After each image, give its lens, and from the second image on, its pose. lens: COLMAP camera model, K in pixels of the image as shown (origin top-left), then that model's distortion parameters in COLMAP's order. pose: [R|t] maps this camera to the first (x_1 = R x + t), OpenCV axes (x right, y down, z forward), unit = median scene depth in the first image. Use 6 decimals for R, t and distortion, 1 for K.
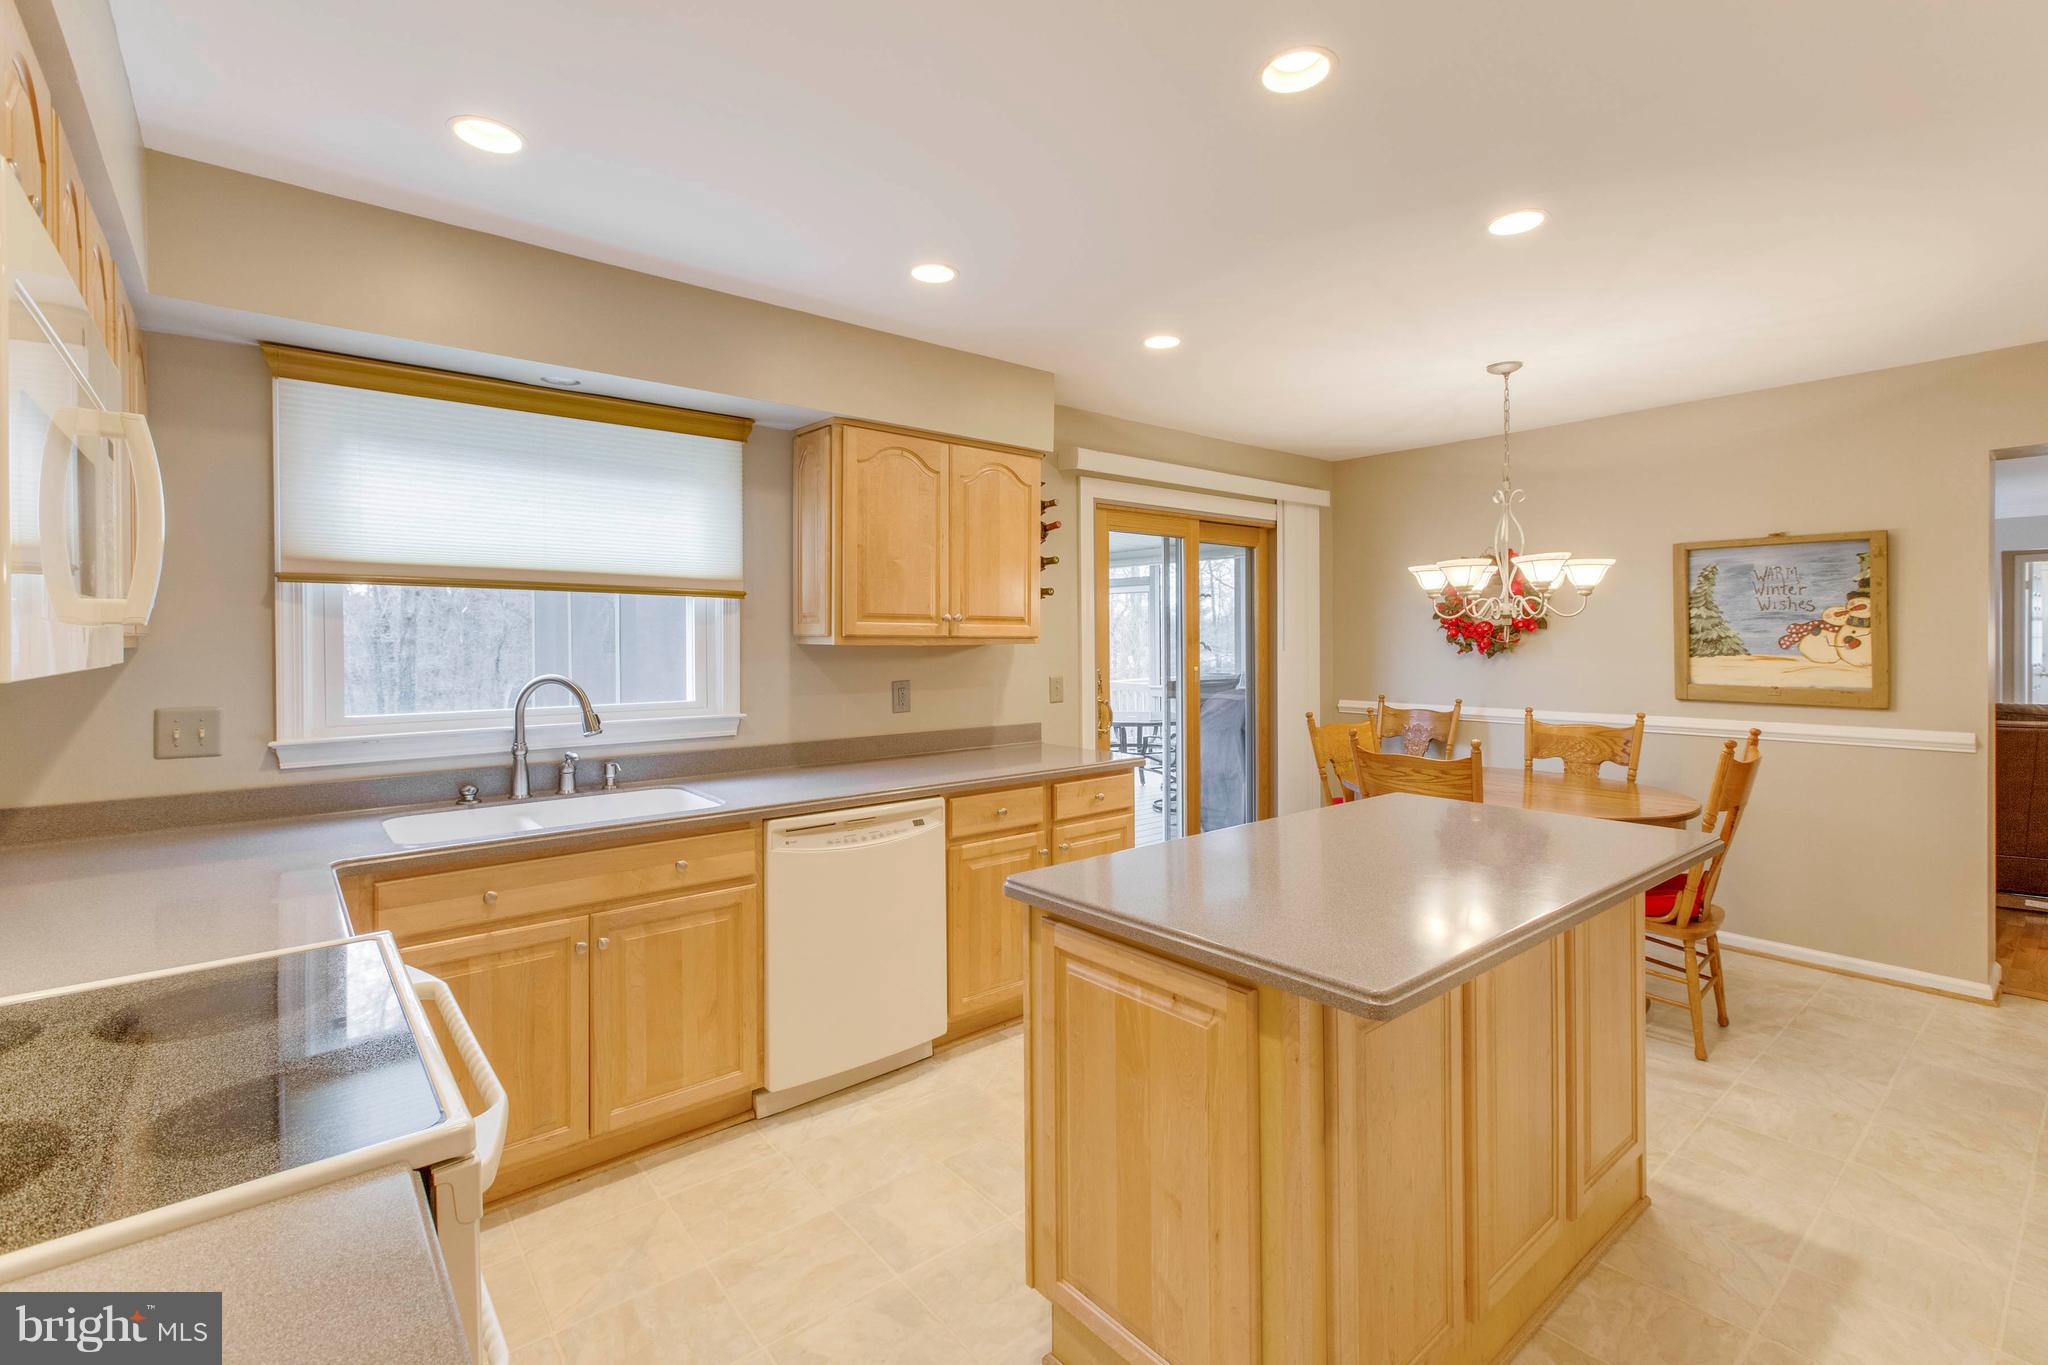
lens RADIAL K [[910.6, 0, 1025.1], [0, 910.6, 645.6], [0, 0, 1]] dist [0.005484, -0.000189]
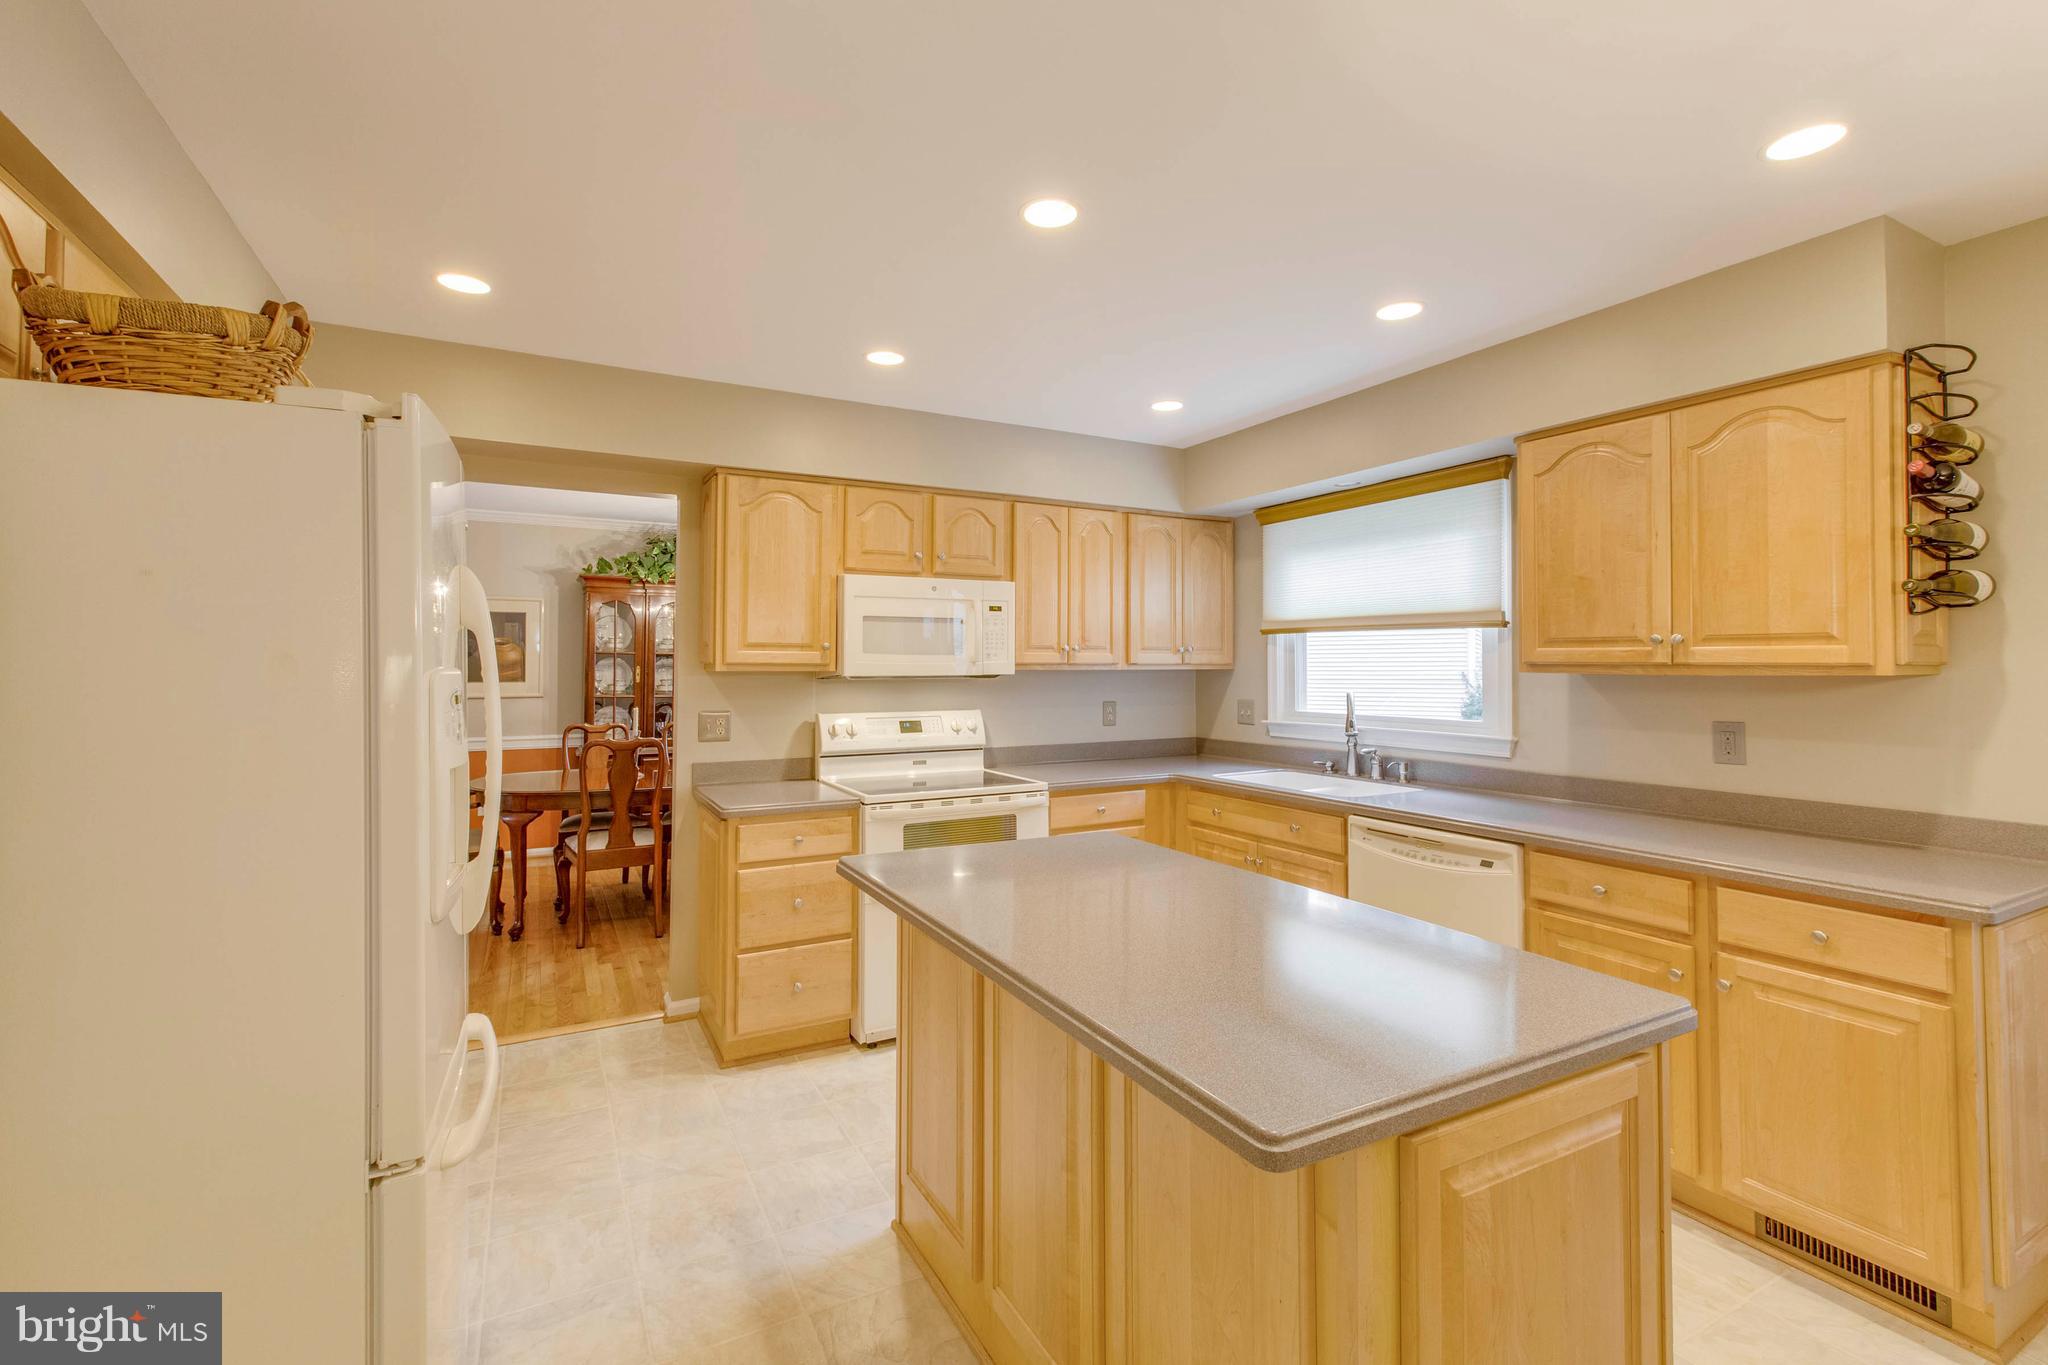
lens RADIAL K [[910.6, 0, 1023.5], [0, 910.6, 647.4], [0, 0, 1]] dist [0.005484, -0.000189]
pose [[-0.197061, -0.014290, -0.980287, 0.702794], [-0.003474, 0.999898, -0.013878, -0.010090], [0.980385, 0.000671, -0.197091, 0.564270]]
